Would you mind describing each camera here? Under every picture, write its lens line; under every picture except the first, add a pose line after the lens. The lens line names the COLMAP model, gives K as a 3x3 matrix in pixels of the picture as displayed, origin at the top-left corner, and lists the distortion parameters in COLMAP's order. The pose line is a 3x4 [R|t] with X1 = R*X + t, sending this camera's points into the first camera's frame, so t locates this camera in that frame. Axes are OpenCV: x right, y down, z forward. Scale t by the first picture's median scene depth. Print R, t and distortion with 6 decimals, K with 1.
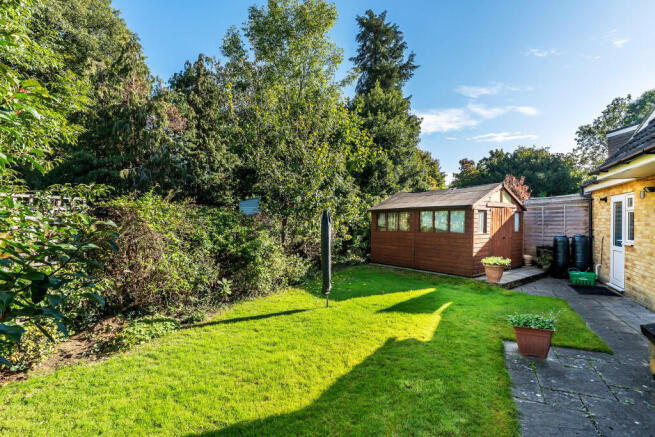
lens RADIAL K [[307.3, 0, 325.1], [0, 307.3, 224.1], [0, 0, 1]] dist [-0.004083, -0.000036]
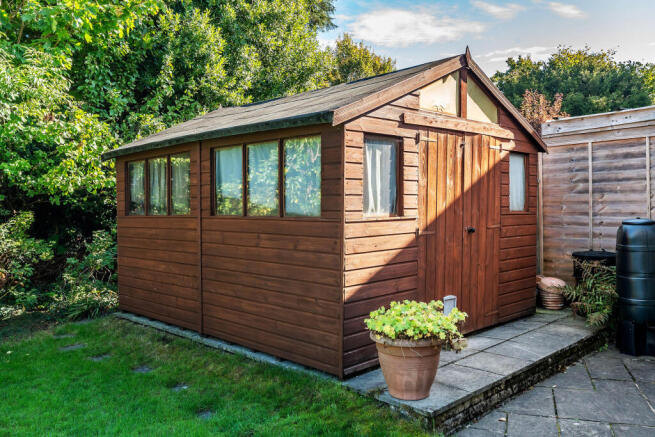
lens RADIAL K [[526.0, 0, 327.7], [0, 526.0, 213.8], [0, 0, 1]] dist [-0.000825, -0.003677]
pose [[0.992146, -0.013739, 0.124327, 0.365399], [0.012698, 0.999877, 0.009154, 0.020336], [-0.124438, -0.007504, 0.992199, 0.477755]]
